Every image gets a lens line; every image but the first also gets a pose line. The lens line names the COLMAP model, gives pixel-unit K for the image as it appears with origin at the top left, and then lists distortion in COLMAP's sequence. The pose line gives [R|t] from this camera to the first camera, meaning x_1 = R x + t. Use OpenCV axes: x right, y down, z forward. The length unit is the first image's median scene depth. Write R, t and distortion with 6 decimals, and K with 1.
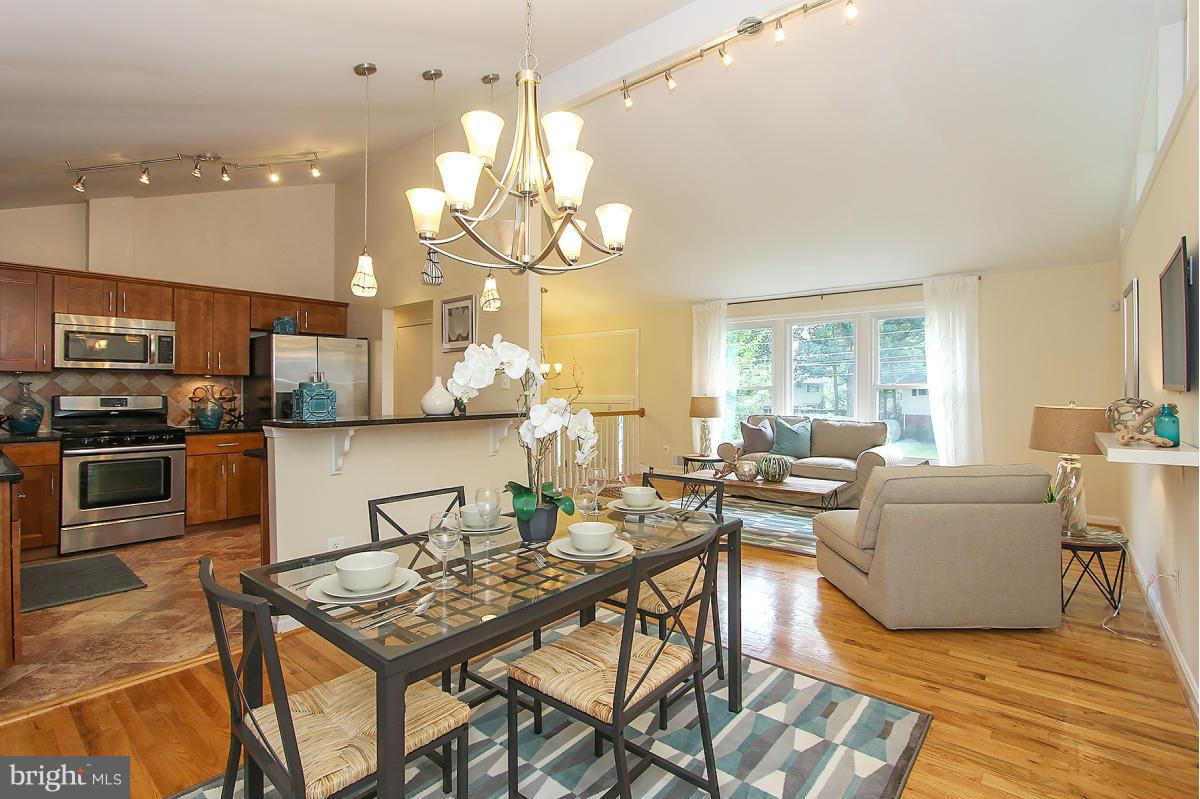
lens RADIAL K [[557.7, 0, 593.1], [0, 557.7, 386.2], [0, 0, 1]] dist [0.000779, 0.000142]
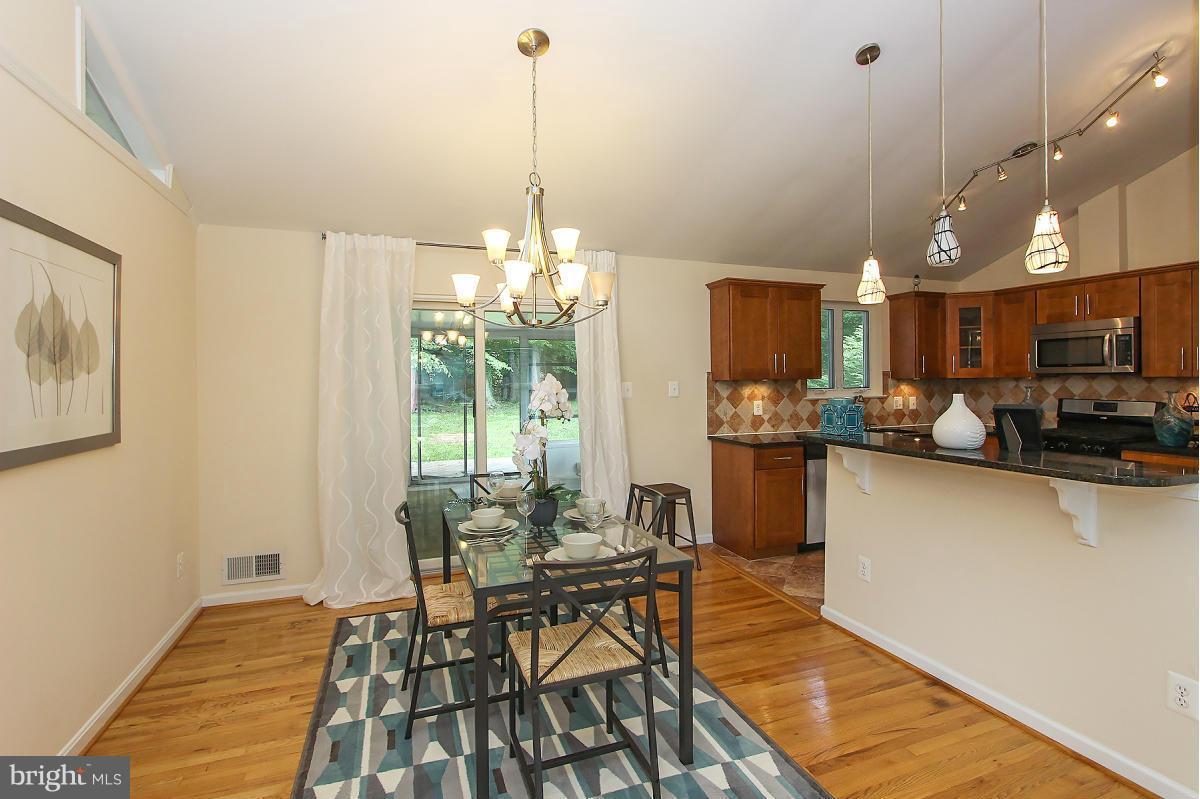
lens RADIAL K [[579.0, 0, 624.1], [0, 579.0, 382.8], [0, 0, 1]] dist [-0.013318, -0.000379]
pose [[-0.468821, 0.012443, -0.883206, 0.394924], [0.014165, 0.999878, 0.006567, -0.030104], [0.883180, -0.009432, -0.468940, 0.711107]]
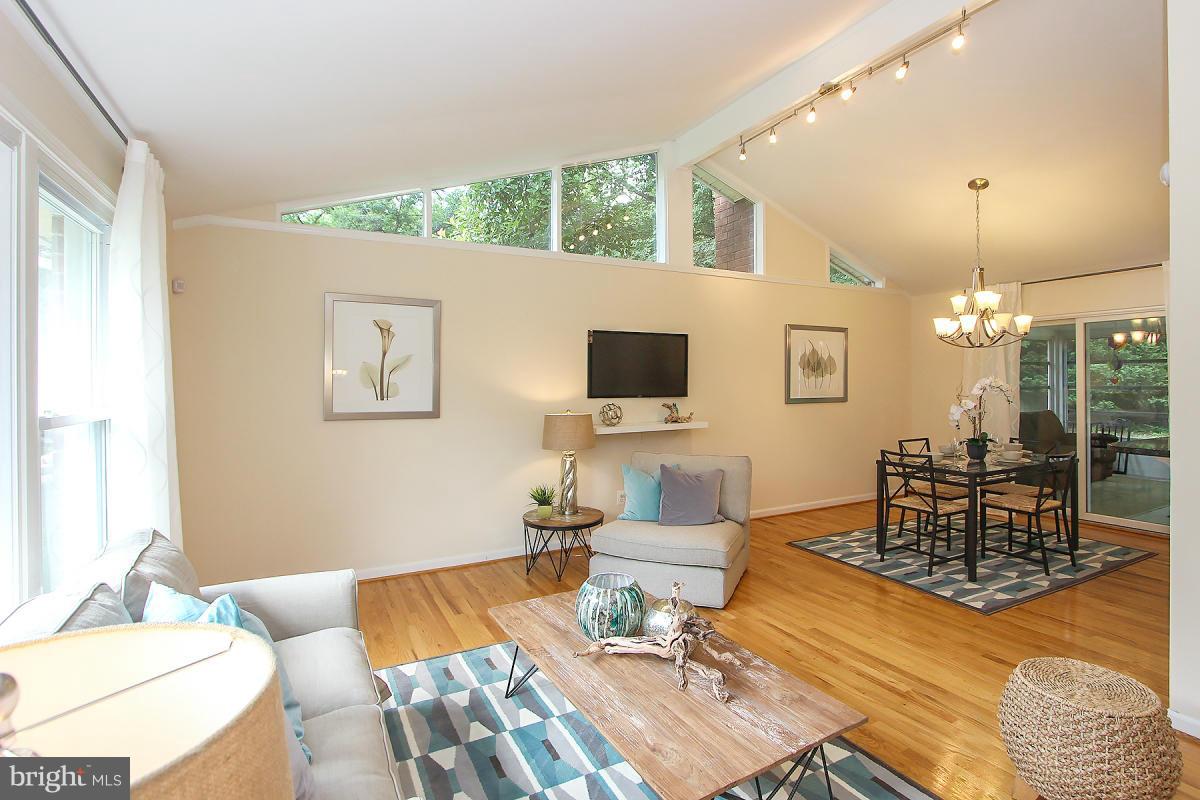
lens RADIAL K [[579.0, 0, 624.1], [0, 579.0, 383.3], [0, 0, 1]] dist [-0.013318, -0.000379]
pose [[-0.931530, 0.008035, 0.363576, 0.153176], [0.006473, 0.999964, -0.005513, -0.017309], [-0.363607, -0.002782, -0.931548, 1.476257]]
